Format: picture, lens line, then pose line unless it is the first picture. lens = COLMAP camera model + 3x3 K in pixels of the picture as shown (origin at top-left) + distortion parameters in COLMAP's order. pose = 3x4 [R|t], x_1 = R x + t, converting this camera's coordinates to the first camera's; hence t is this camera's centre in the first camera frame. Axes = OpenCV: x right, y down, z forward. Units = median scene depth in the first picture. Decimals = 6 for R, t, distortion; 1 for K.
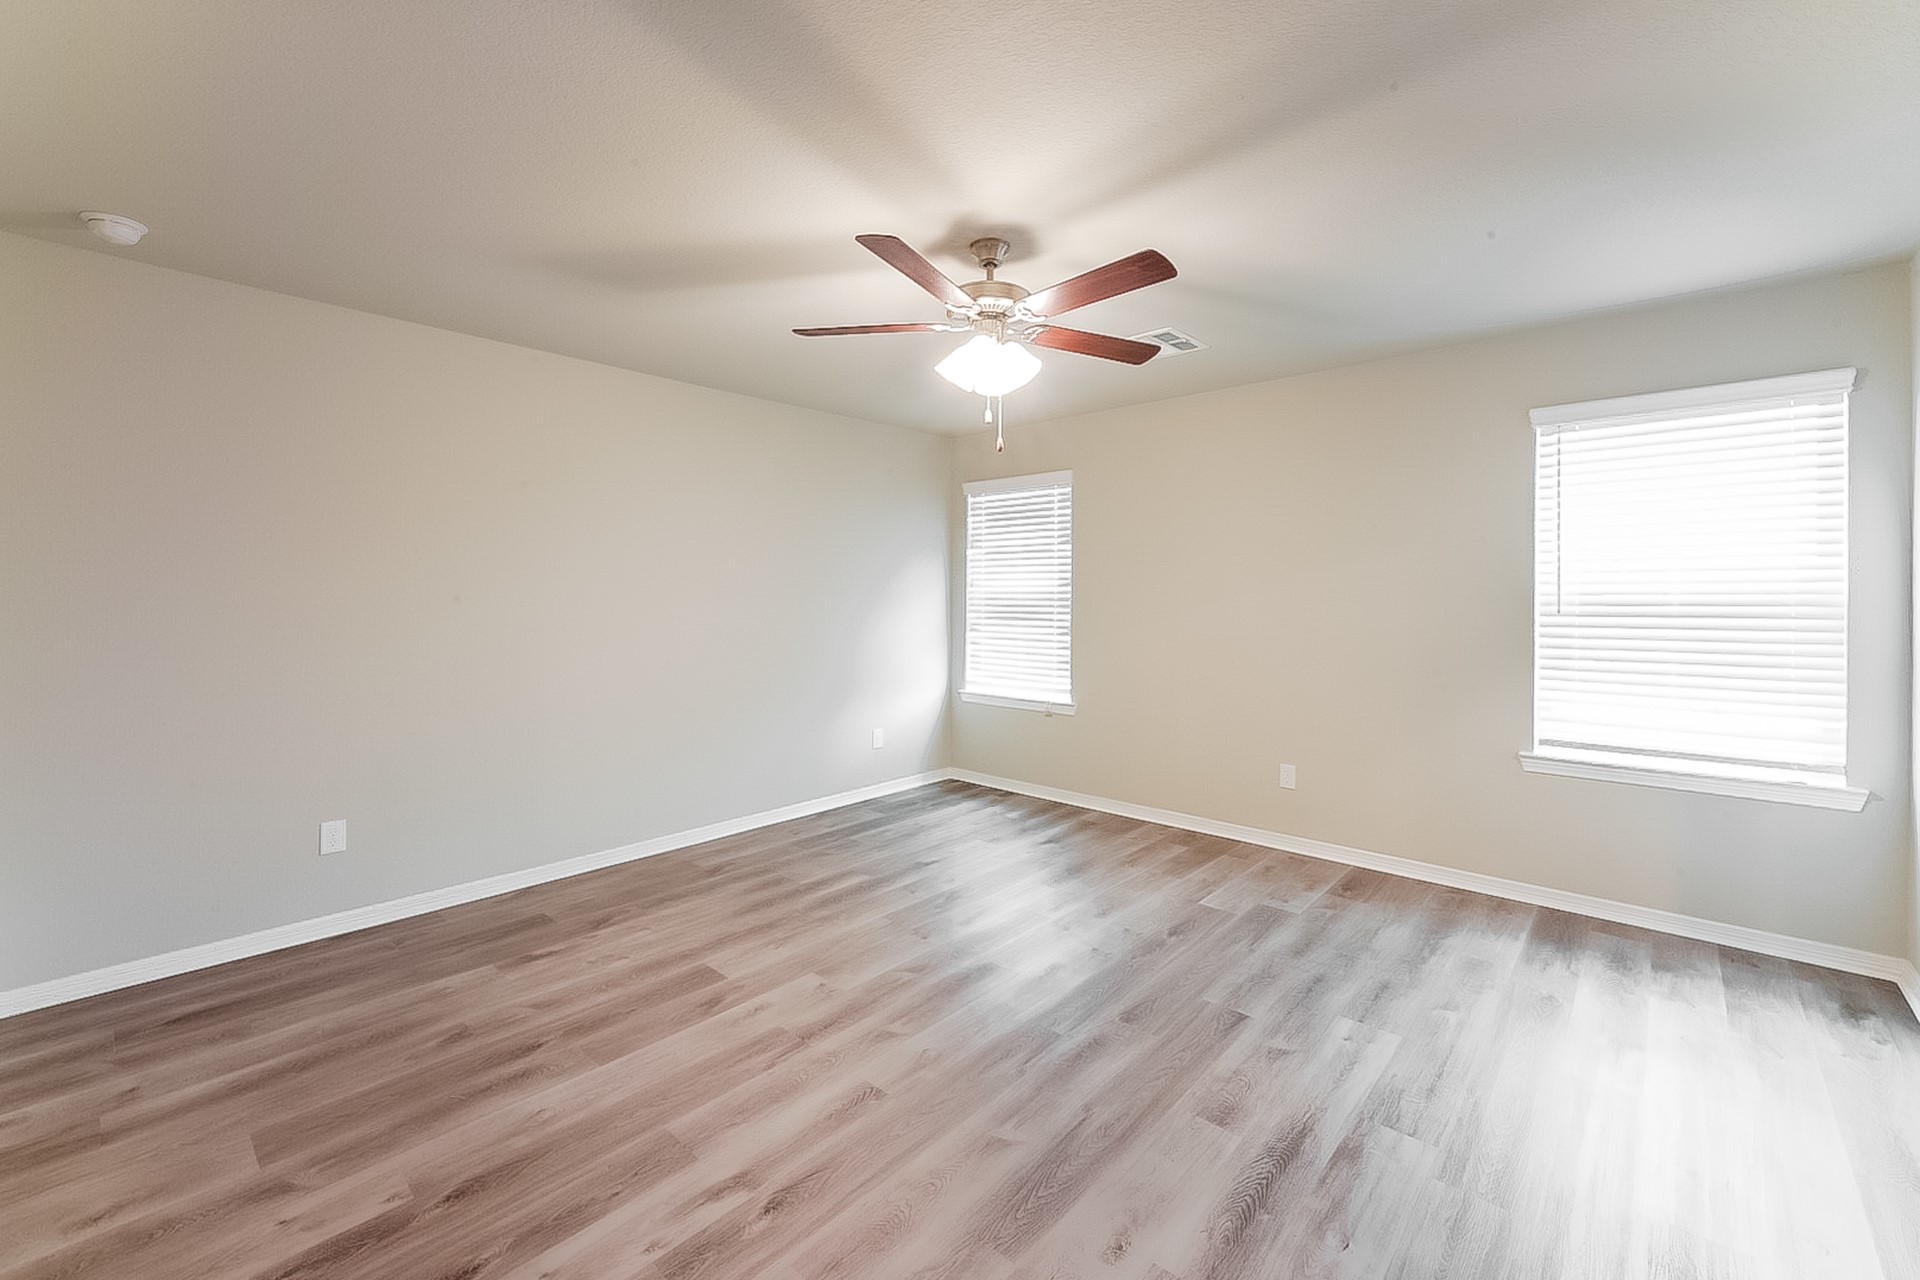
lens RADIAL K [[785.1, 0, 954.0], [0, 785.1, 582.5], [0, 0, 1]] dist [0.002243, 0.000174]
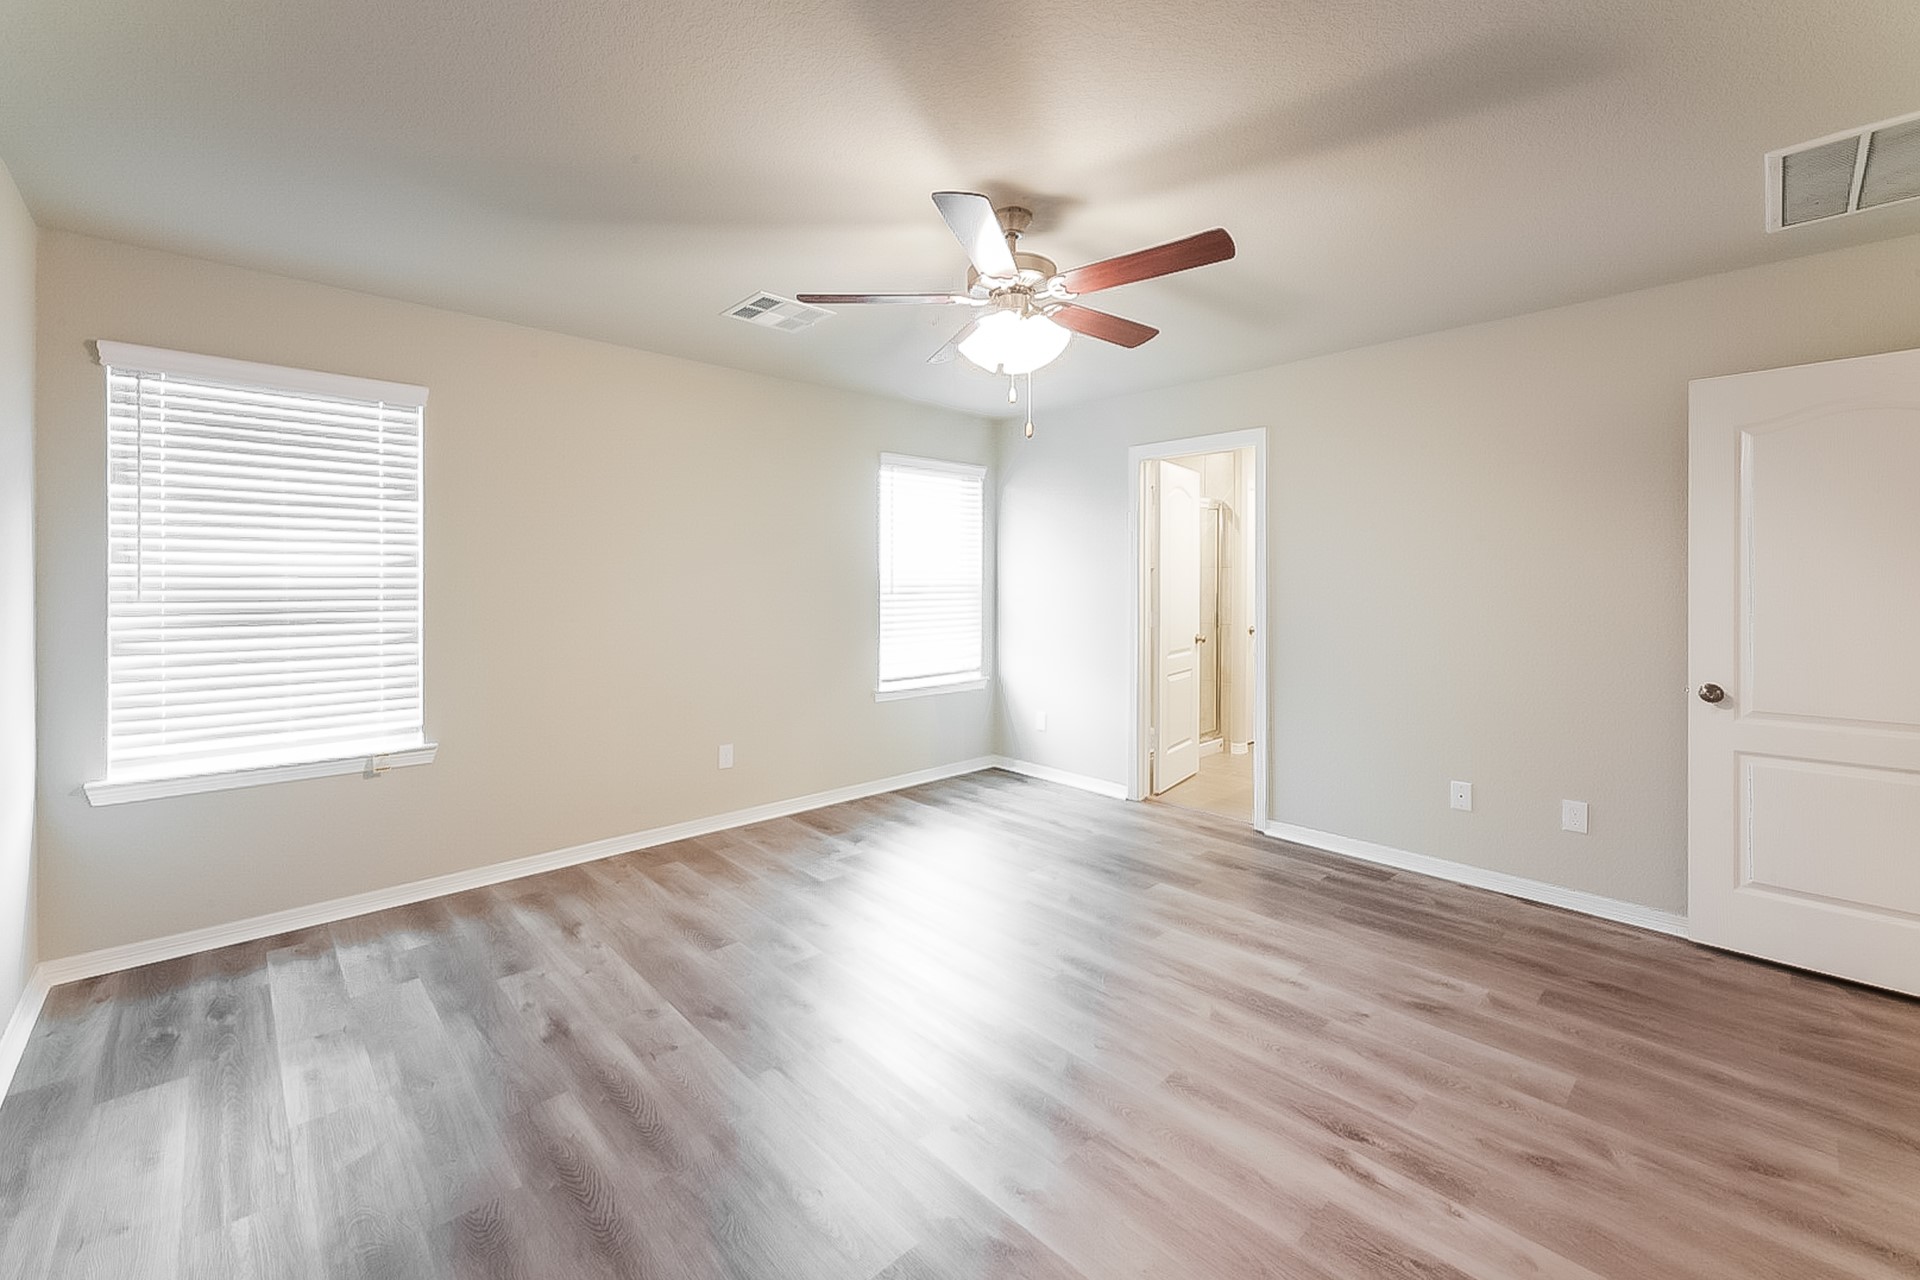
lens RADIAL K [[785.1, 0, 954.0], [0, 785.1, 582.5], [0, 0, 1]] dist [0.002243, 0.000174]
pose [[0.072407, -0.003391, 0.997369, -0.663231], [-0.018982, 0.999808, 0.004777, 0.009132], [-0.997195, -0.019278, 0.072328, 0.723634]]
